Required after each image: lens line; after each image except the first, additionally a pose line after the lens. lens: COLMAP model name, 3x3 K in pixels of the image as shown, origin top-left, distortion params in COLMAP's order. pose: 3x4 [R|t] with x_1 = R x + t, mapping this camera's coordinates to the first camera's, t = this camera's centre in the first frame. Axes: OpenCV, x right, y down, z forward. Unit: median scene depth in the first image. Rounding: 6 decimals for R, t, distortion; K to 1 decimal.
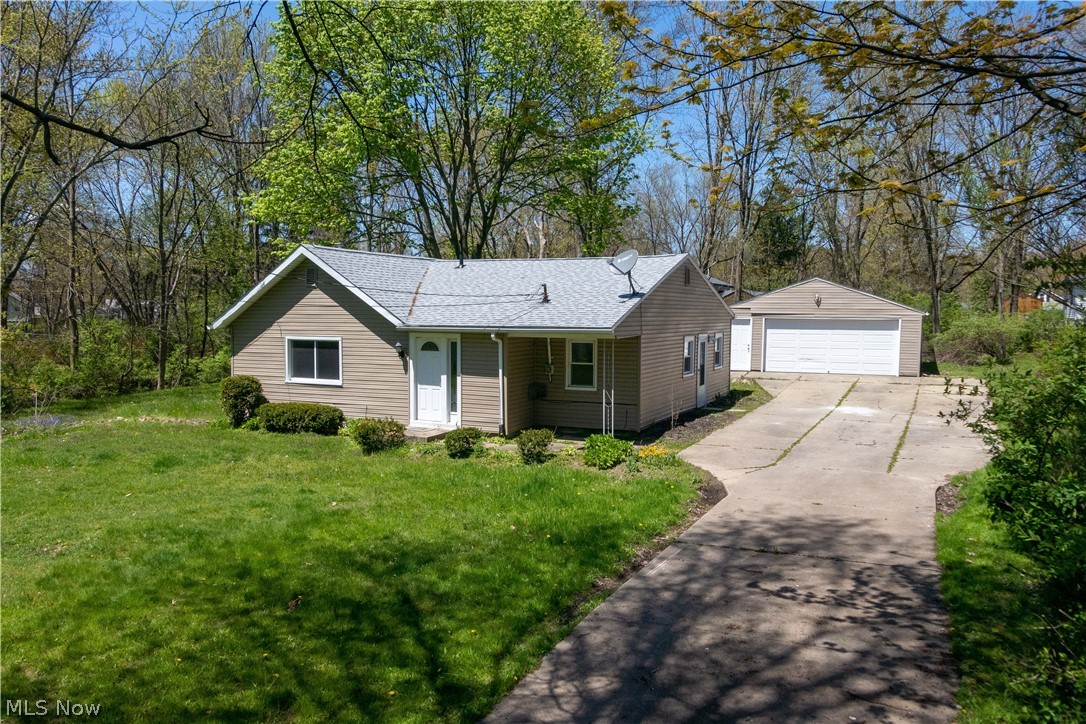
lens RADIAL K [[852.3, 0, 543.0], [0, 852.3, 362.0], [0, 0, 1]] dist [0.006373, 0.001209]
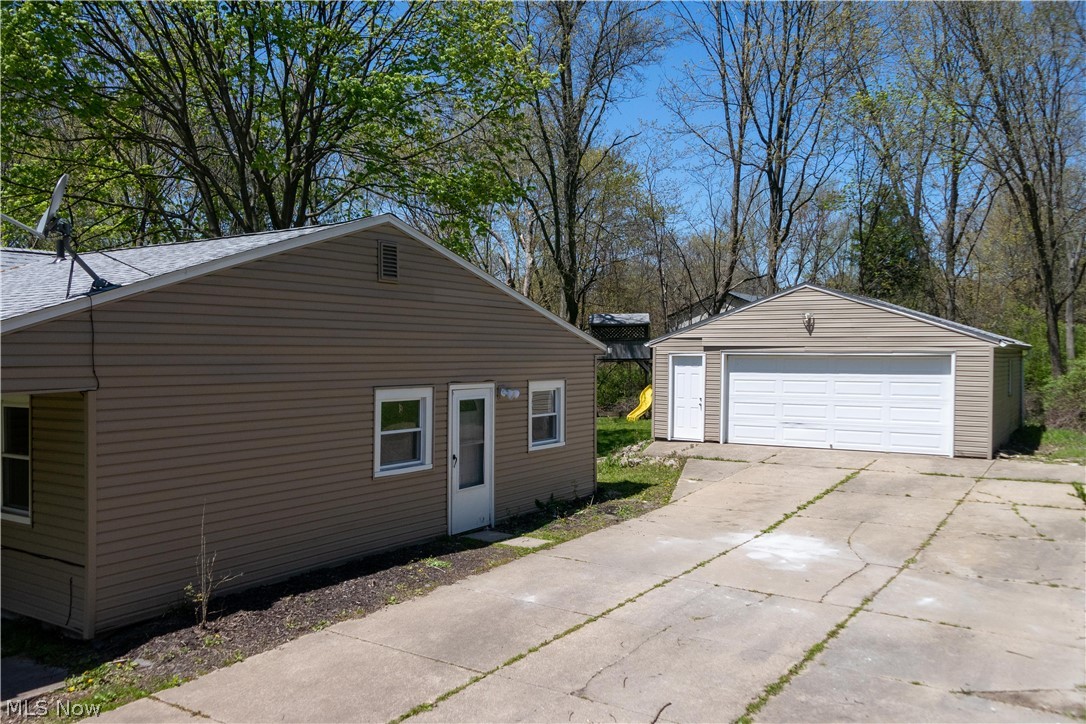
lens RADIAL K [[875.8, 0, 543.0], [0, 875.8, 362.0], [0, 0, 1]] dist [0.000161, -0.000362]
pose [[0.987990, -0.004231, -0.154462, 0.233076], [-0.003687, 0.998695, -0.050940, -0.014455], [0.154476, 0.050897, 0.986685, 0.381634]]
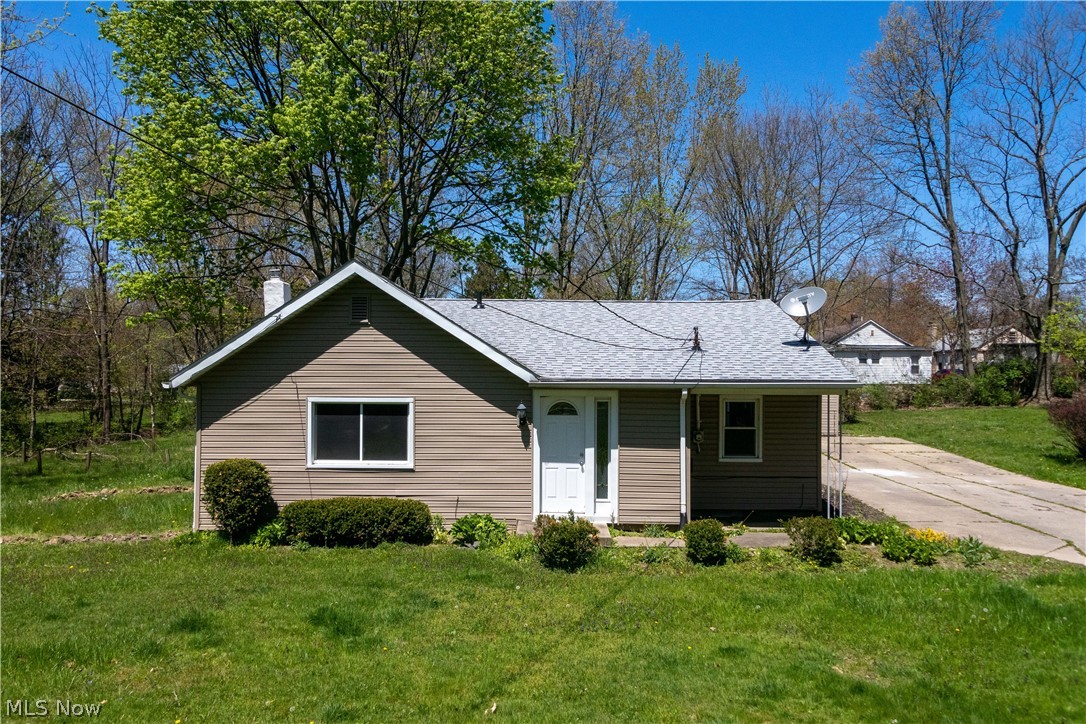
lens RADIAL K [[852.3, 0, 543.0], [0, 852.3, 362.0], [0, 0, 1]] dist [0.006373, 0.001209]
pose [[0.912096, 0.010289, 0.409848, -0.421684], [0.023171, 0.996793, -0.076590, -0.002805], [-0.409322, 0.079354, 0.908932, 0.332696]]
